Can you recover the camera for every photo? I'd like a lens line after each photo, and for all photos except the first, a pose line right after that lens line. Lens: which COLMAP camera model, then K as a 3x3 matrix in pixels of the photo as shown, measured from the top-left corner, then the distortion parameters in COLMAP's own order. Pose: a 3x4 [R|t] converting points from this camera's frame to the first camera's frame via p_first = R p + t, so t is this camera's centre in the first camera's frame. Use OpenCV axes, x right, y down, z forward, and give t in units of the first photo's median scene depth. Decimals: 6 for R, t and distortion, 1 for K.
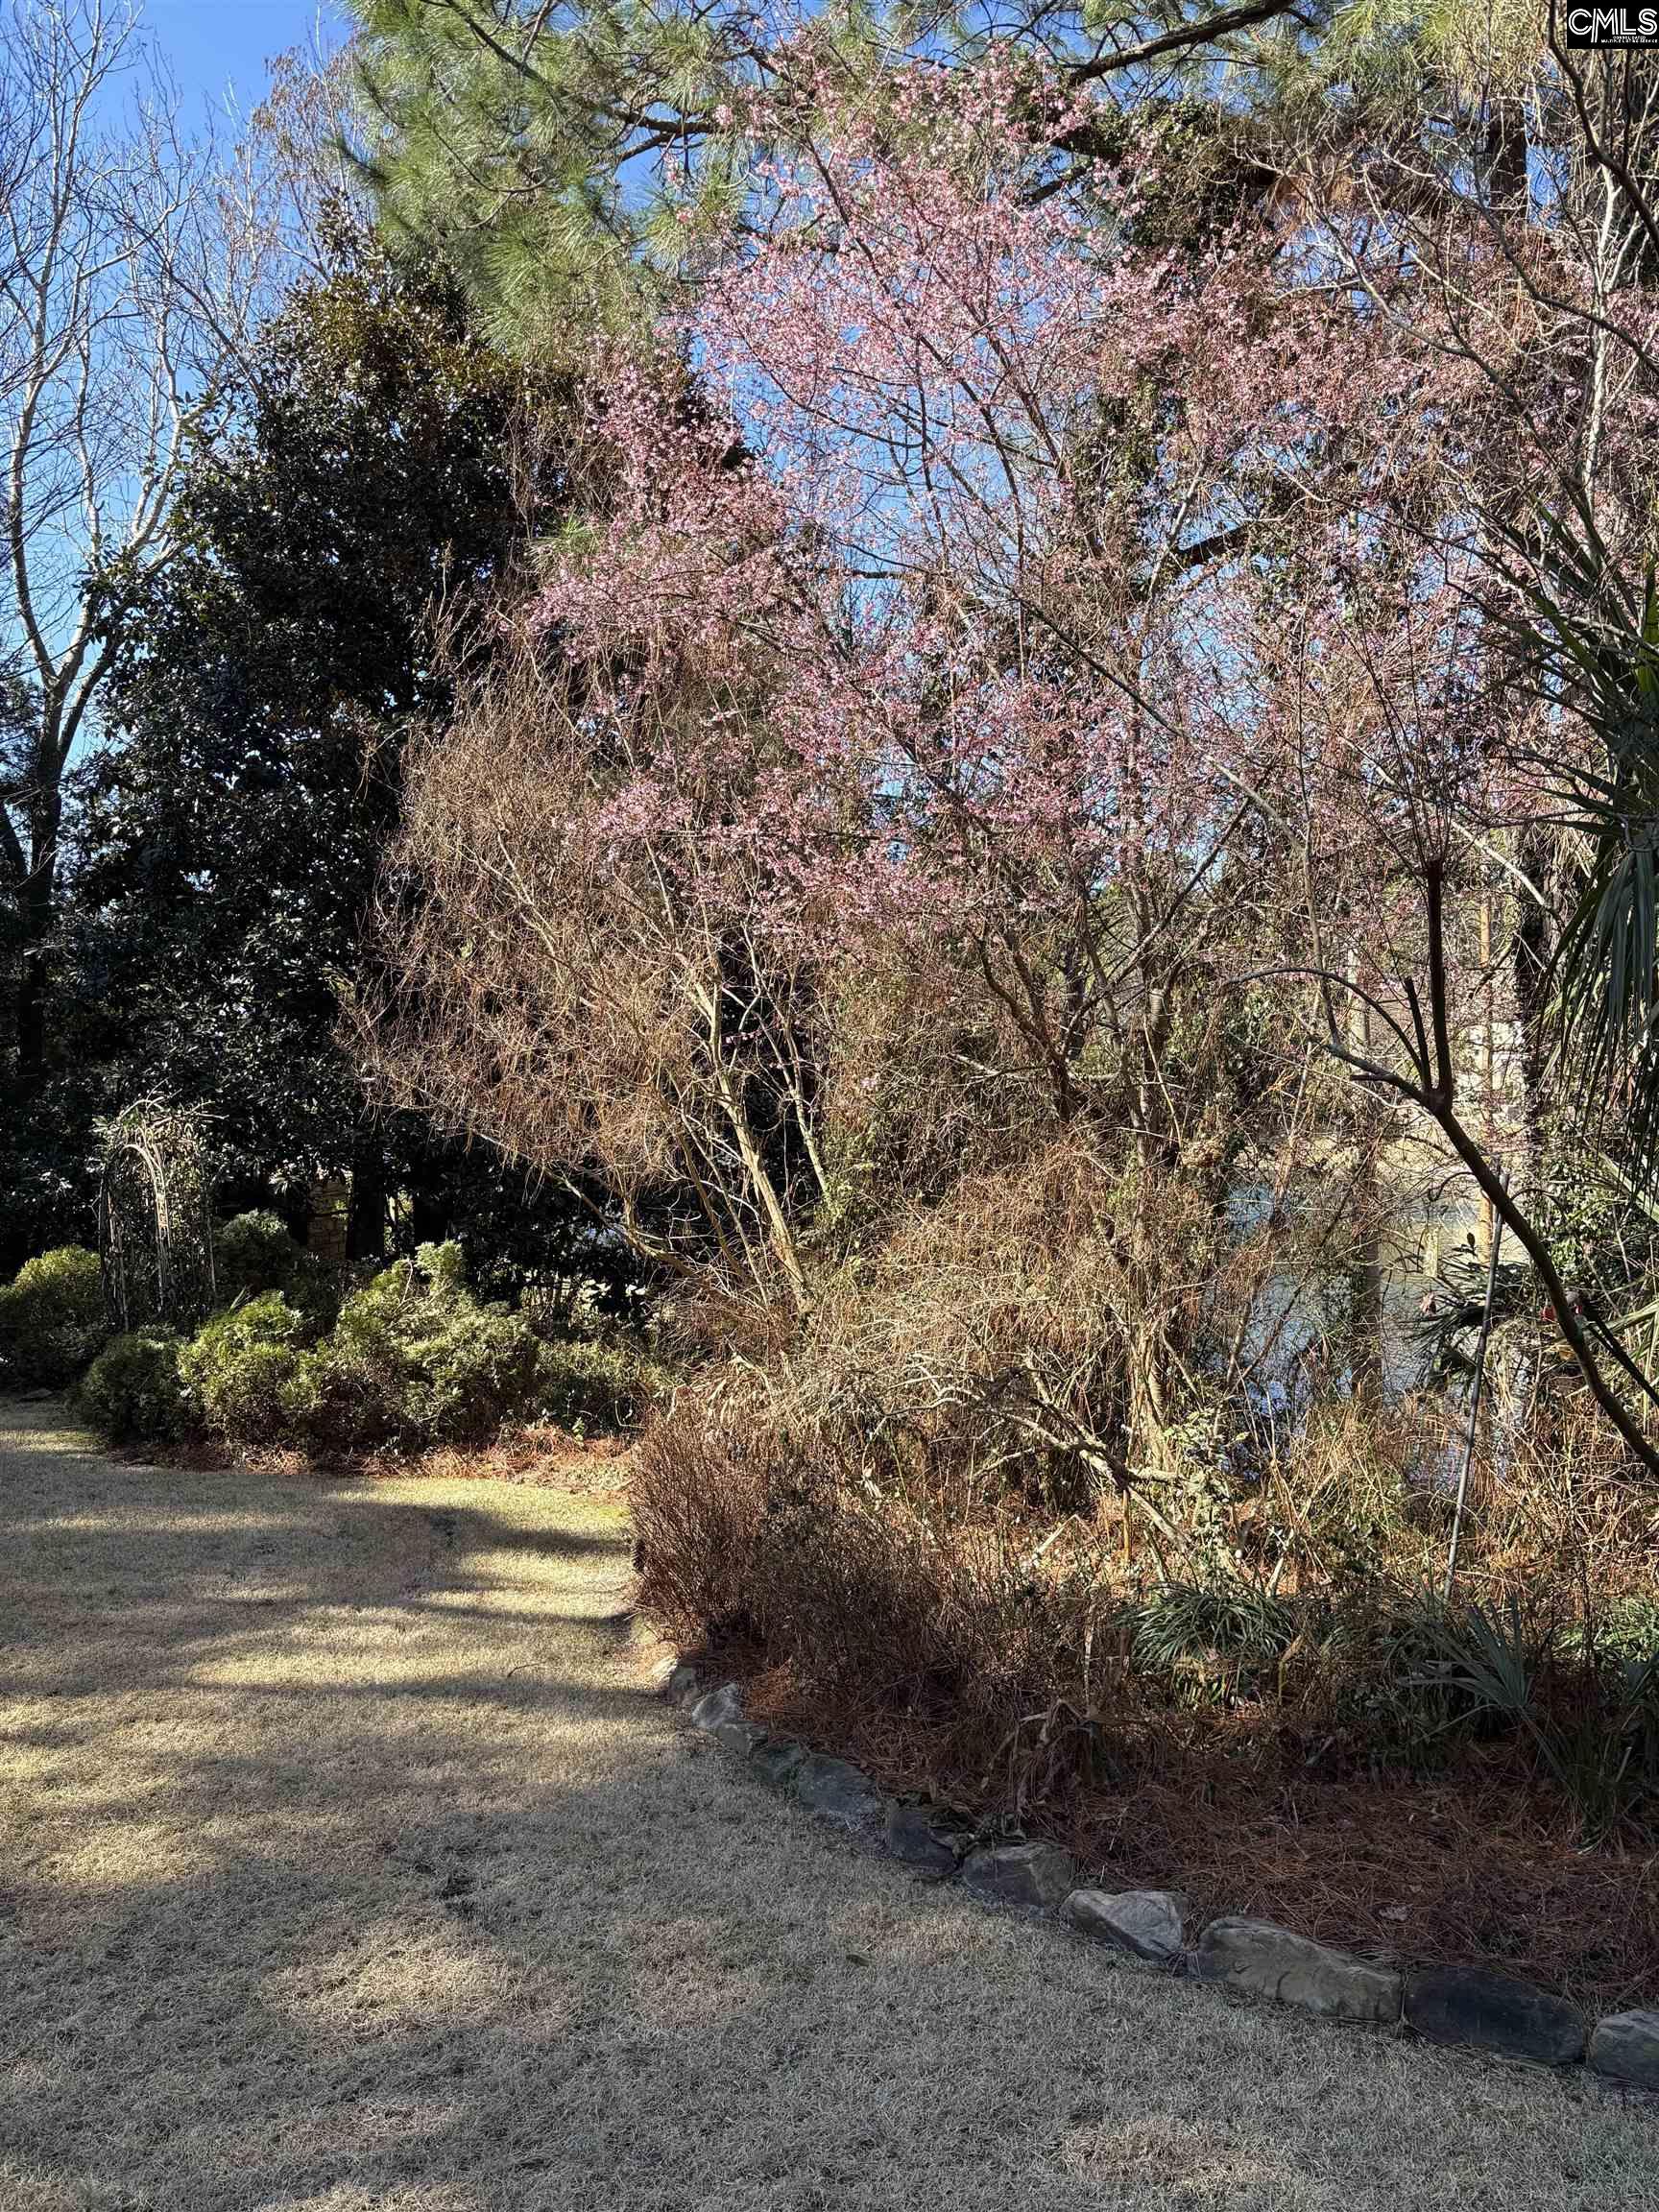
lens RADIAL K [[1684.8, 0, 823.4], [0, 1684.8, 1110.7], [0, 0, 1]] dist [0.038900, -0.000875]
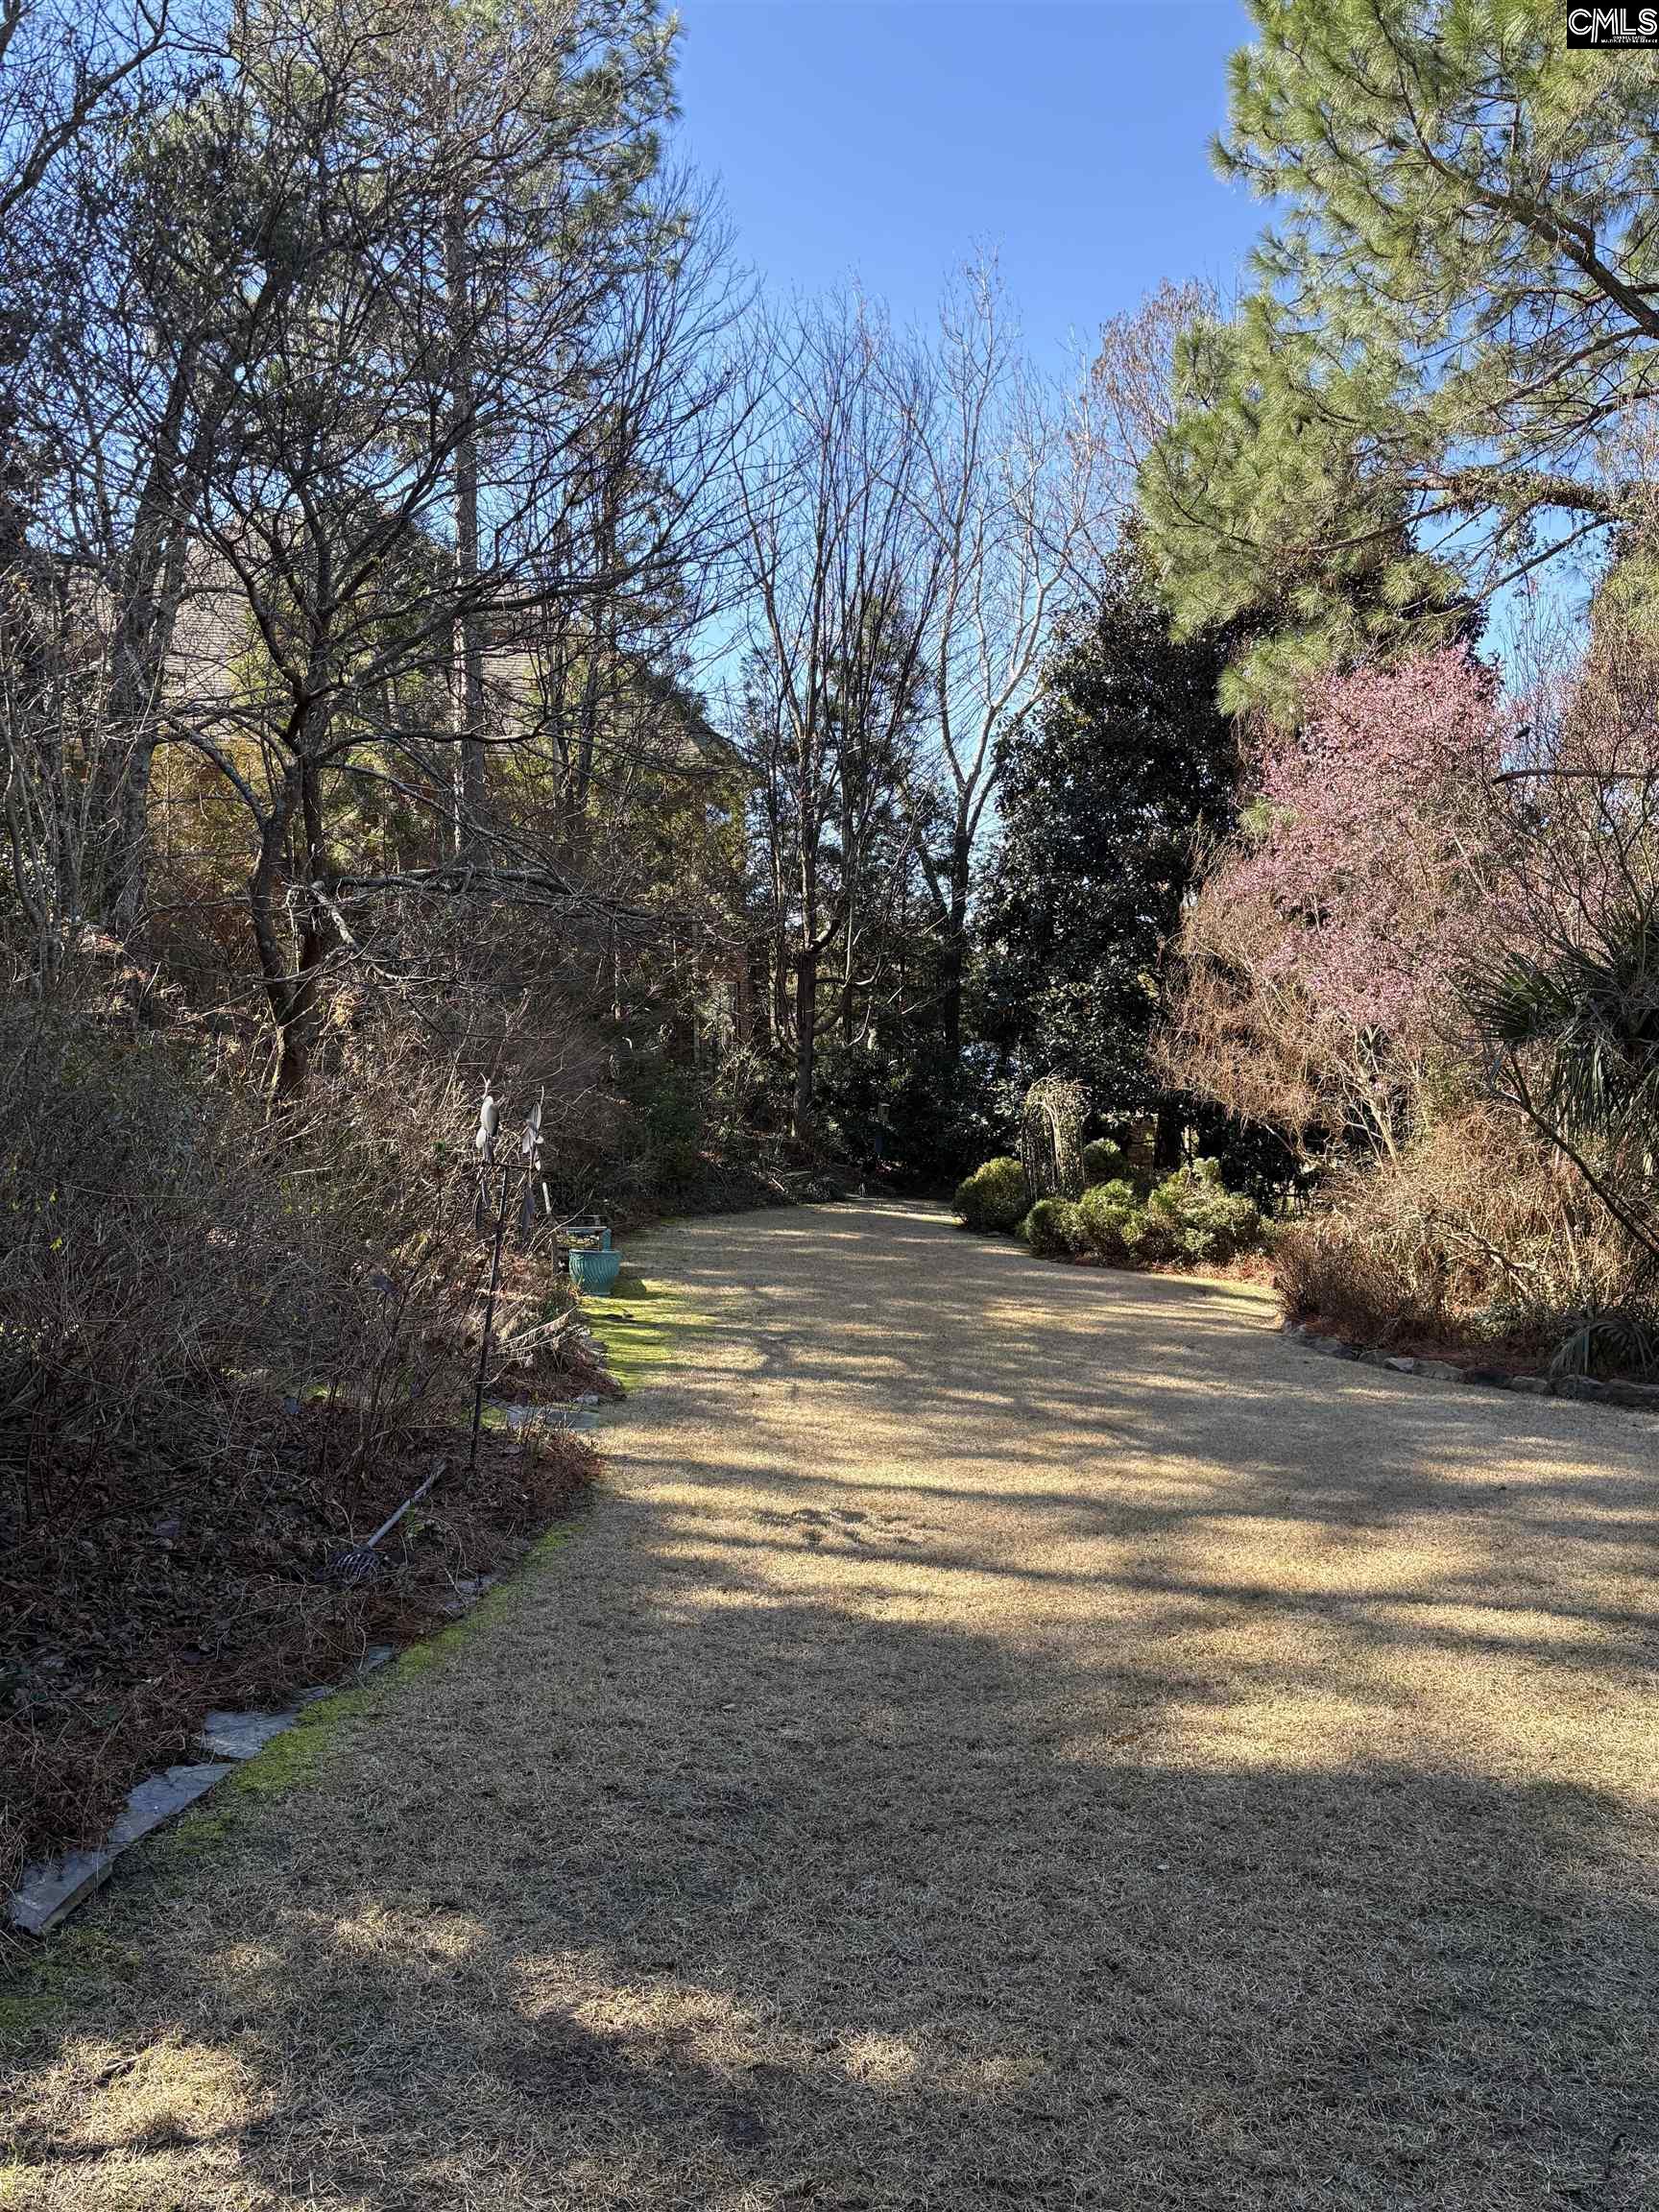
lens RADIAL K [[1684.8, 0, 824.8], [0, 1684.8, 1106.2], [0, 0, 1]] dist [0.038900, -0.000875]
pose [[0.892583, 0.002861, -0.450875, 0.220528], [0.013403, 0.999370, 0.032875, -0.040538], [0.450685, -0.035387, 0.891982, -0.779251]]
